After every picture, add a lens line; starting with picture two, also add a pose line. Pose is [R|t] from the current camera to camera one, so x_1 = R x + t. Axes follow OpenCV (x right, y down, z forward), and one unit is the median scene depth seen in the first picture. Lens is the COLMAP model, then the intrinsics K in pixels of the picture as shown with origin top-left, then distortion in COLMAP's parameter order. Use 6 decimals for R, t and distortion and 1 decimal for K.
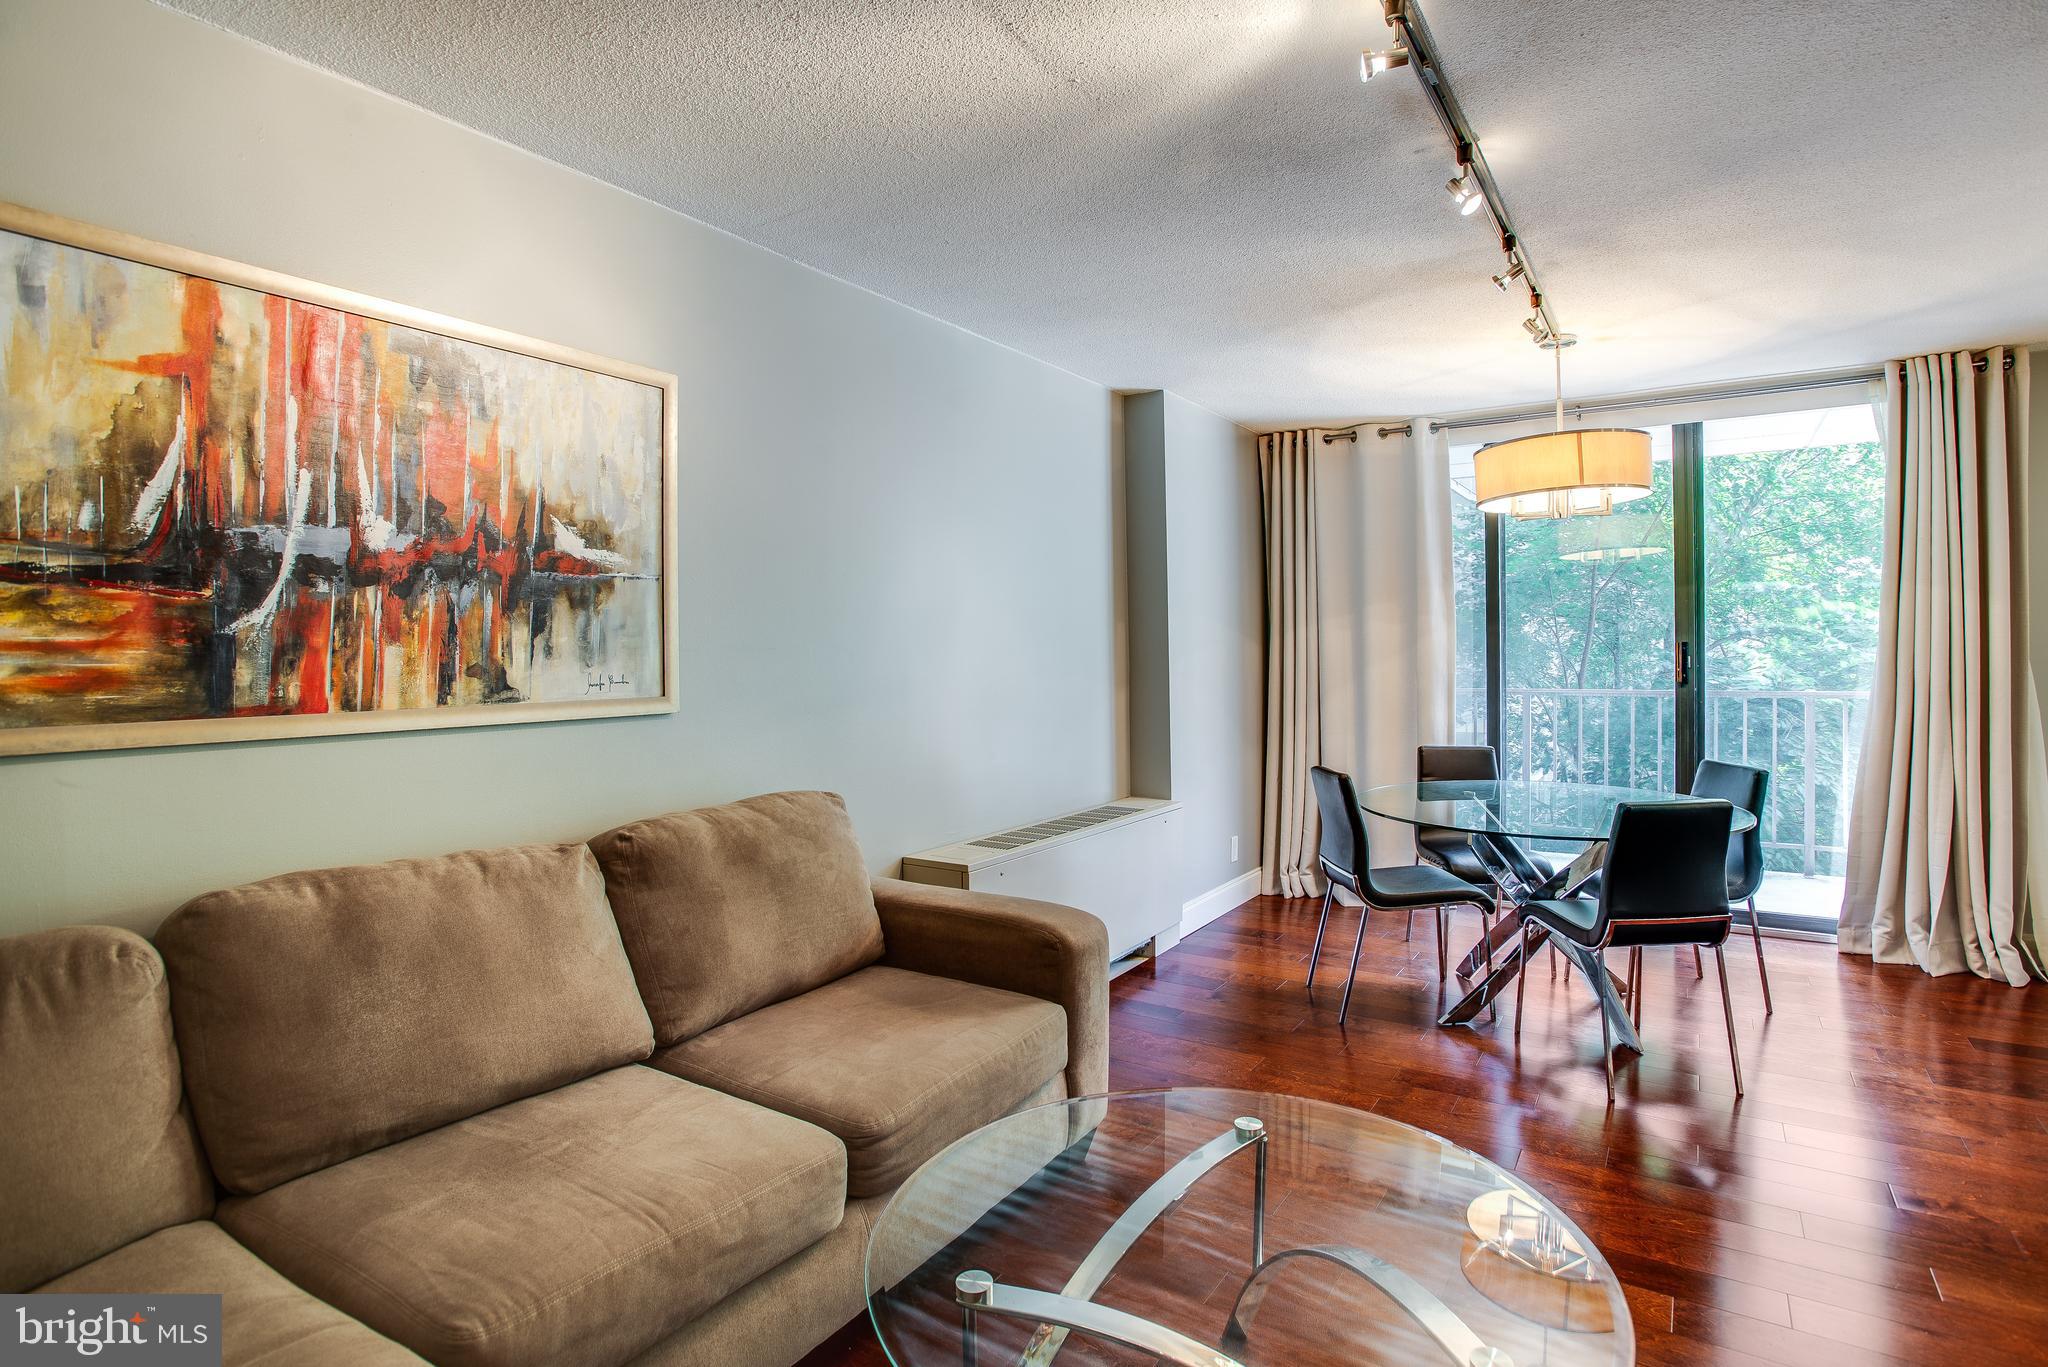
lens RADIAL K [[1053.5, 0, 1024.0], [0, 1053.5, 683.5], [0, 0, 1]] dist [-0.000815, -0.000052]
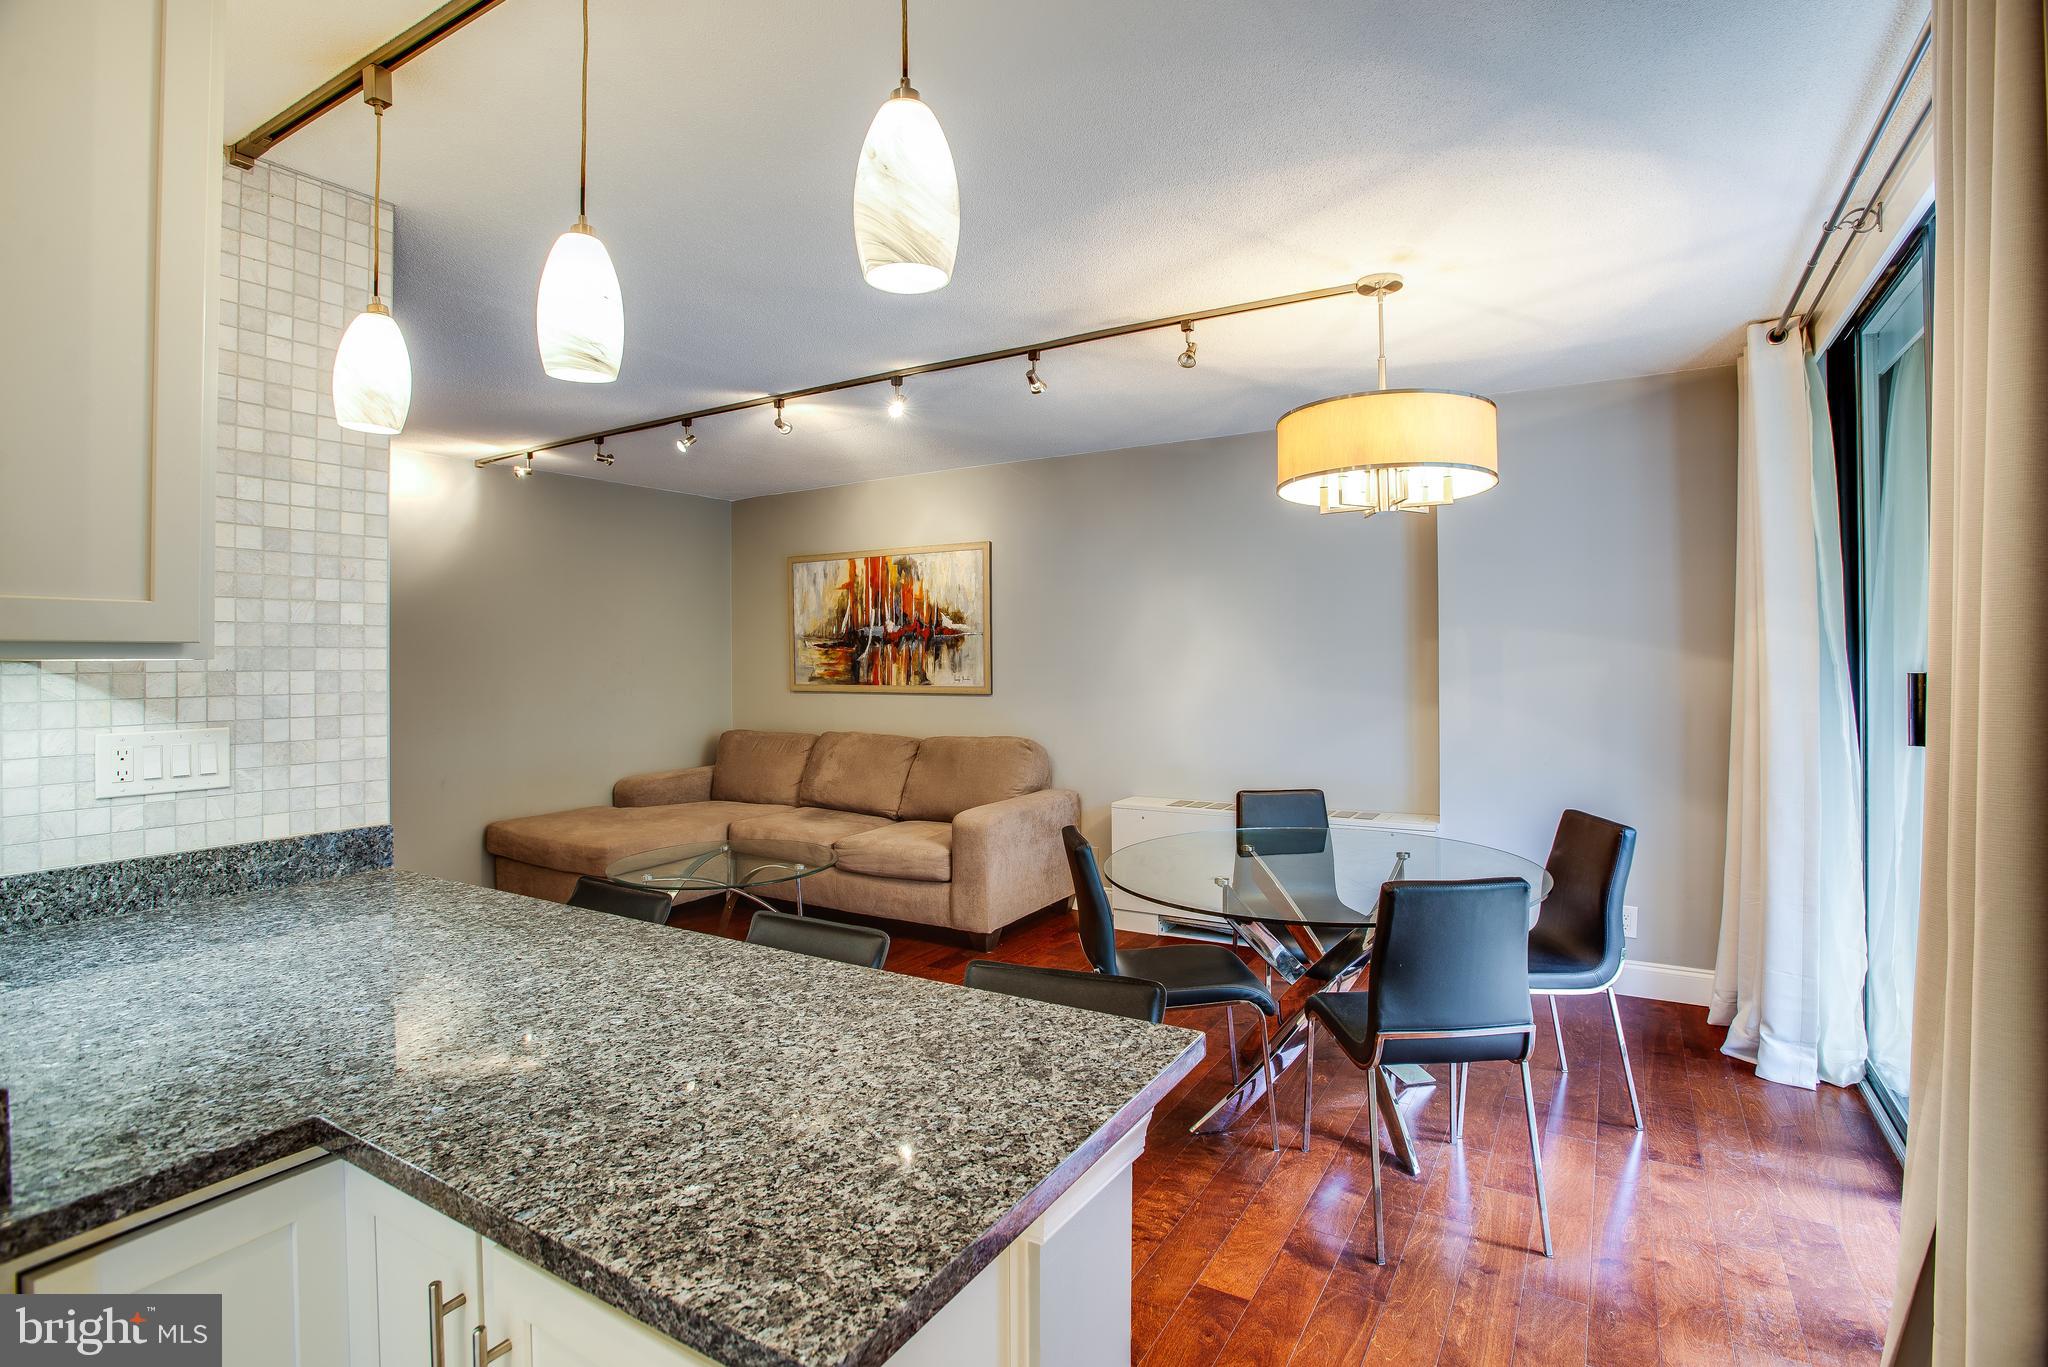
lens RADIAL K [[967.1, 0, 1024.0], [0, 967.1, 683.5], [0, 0, 1]] dist [0.000016, -0.000004]
pose [[0.042393, 0.029146, -0.998676, 1.961499], [-0.028820, 0.999194, 0.027937, -0.061903], [0.998685, 0.027597, 0.043198, 1.147845]]
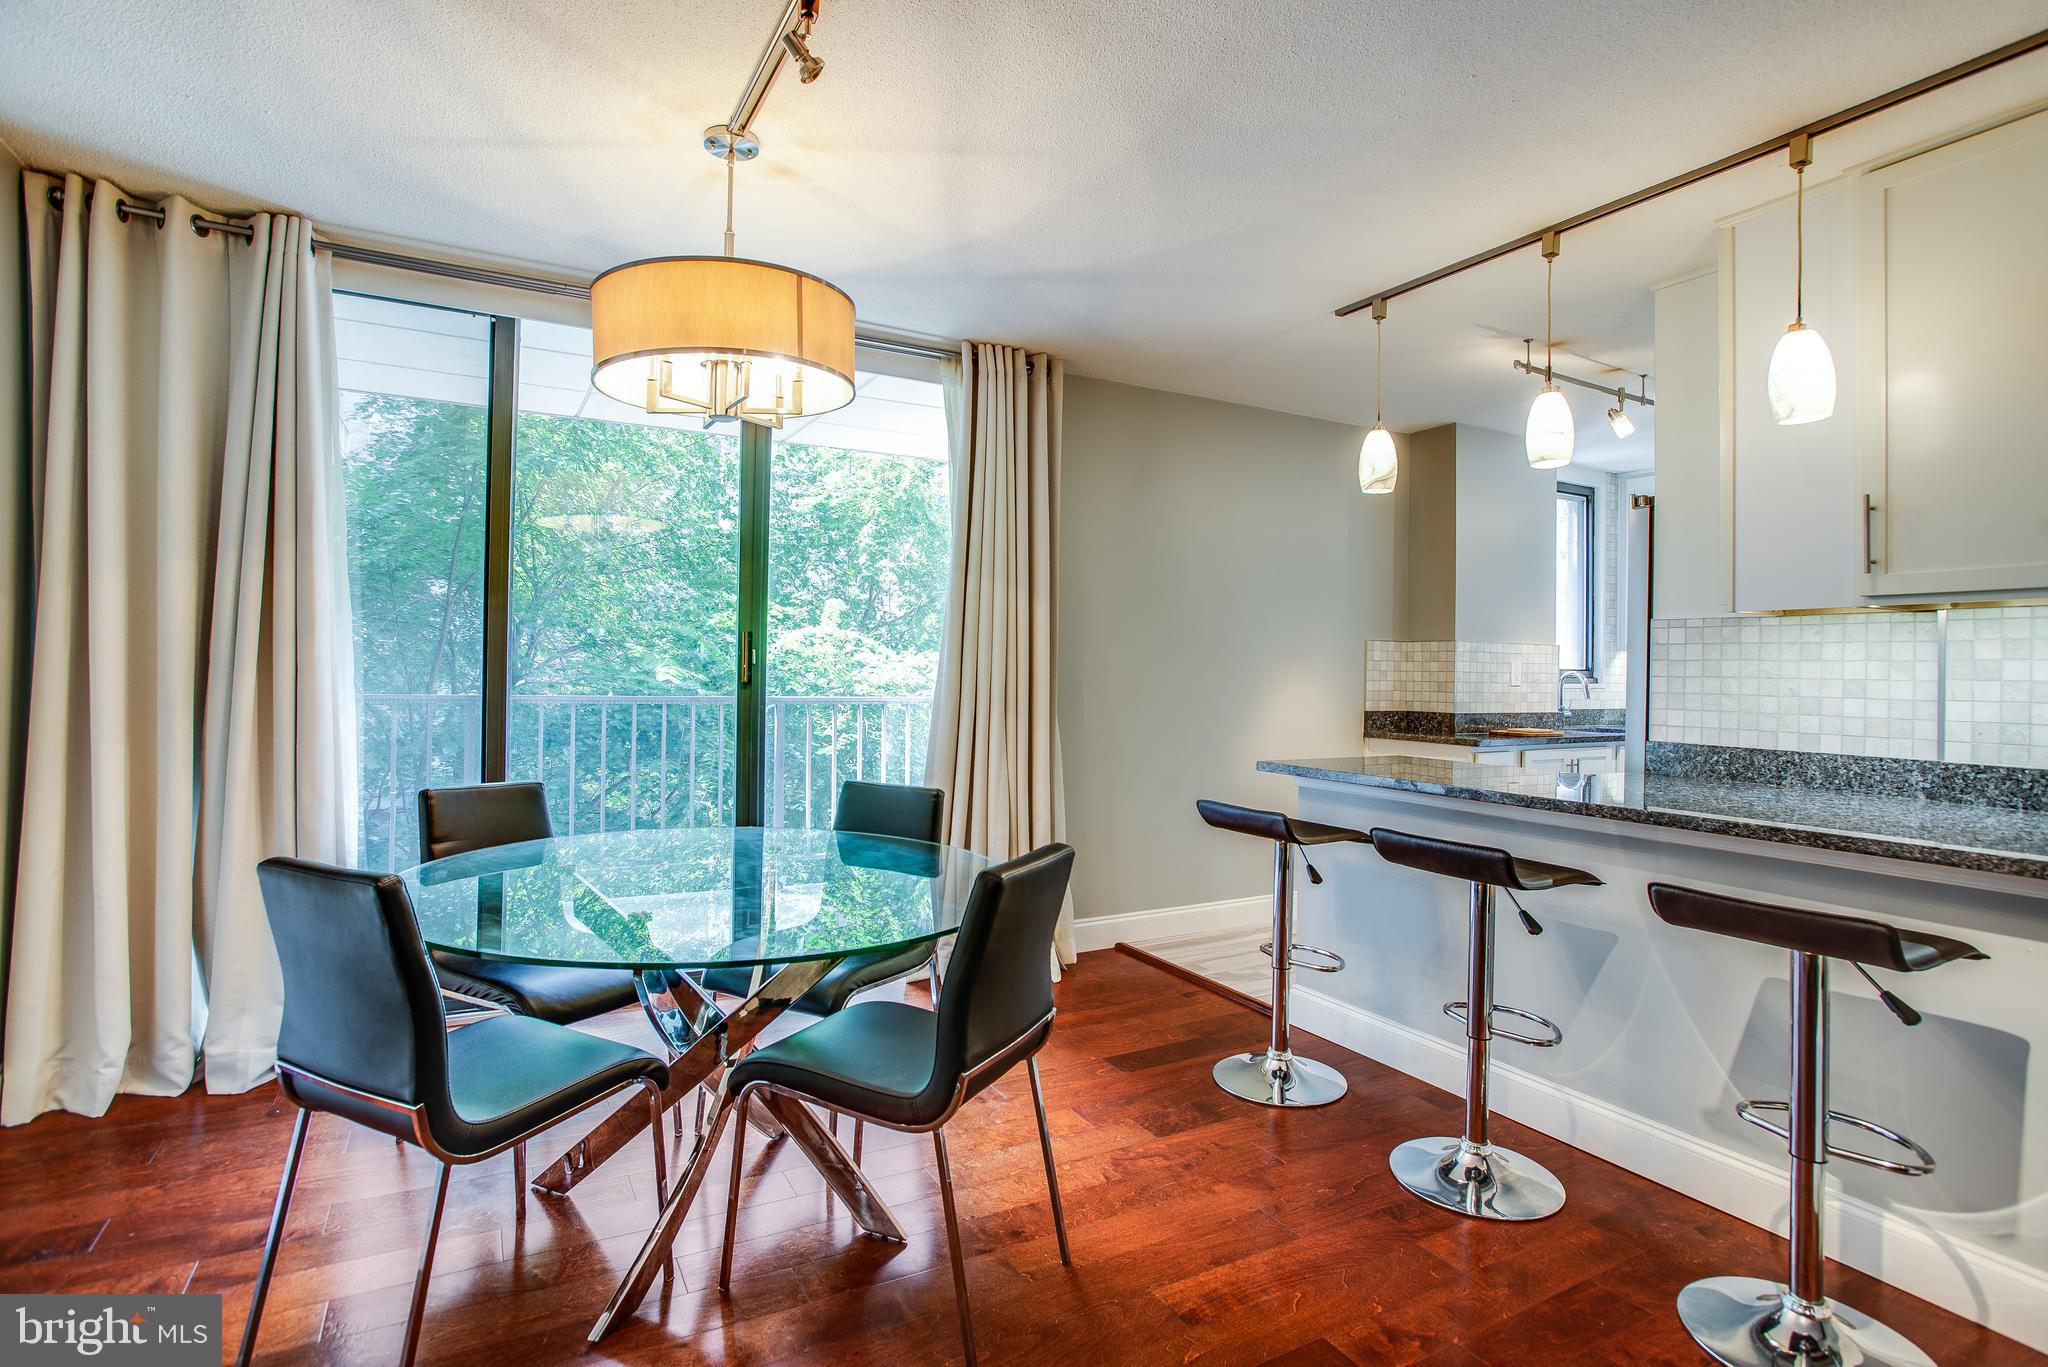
lens RADIAL K [[1006.6, 0, 1024.0], [0, 1006.6, 683.5], [0, 0, 1]] dist [-0.021983, 0.000023]
pose [[0.464636, 0.010983, 0.885434, 0.096394], [0.001097, 0.999915, -0.012979, 0.018337], [-0.885501, 0.007002, 0.464584, 0.912163]]
